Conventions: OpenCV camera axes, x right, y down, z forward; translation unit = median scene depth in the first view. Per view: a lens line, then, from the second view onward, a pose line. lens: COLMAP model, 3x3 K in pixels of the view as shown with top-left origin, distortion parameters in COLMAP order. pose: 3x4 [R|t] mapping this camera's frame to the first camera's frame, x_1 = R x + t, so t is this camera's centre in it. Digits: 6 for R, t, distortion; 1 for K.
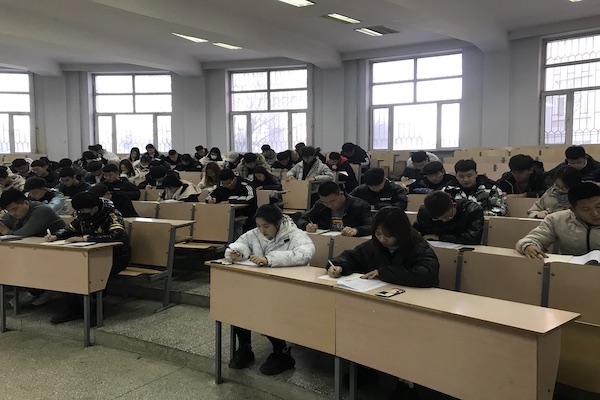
lens RADIAL K [[483.6, 0, 300.0], [0, 483.6, 200.0], [0, 0, 1]] dist [-0.000585, -0.000369]
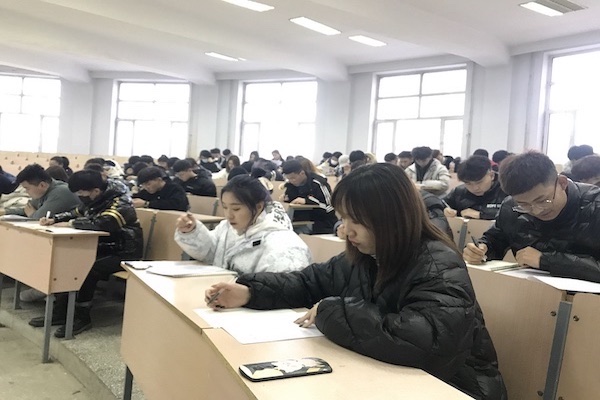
lens RADIAL K [[499.7, 0, 300.0], [0, 499.7, 200.0], [0, 0, 1]] dist [-0.001325, -0.005834]
pose [[0.936545, 0.062288, -0.344968, 0.059887], [-0.080542, 0.995995, -0.038824, 0.013044], [0.341168, 0.064145, 0.937811, 0.113122]]
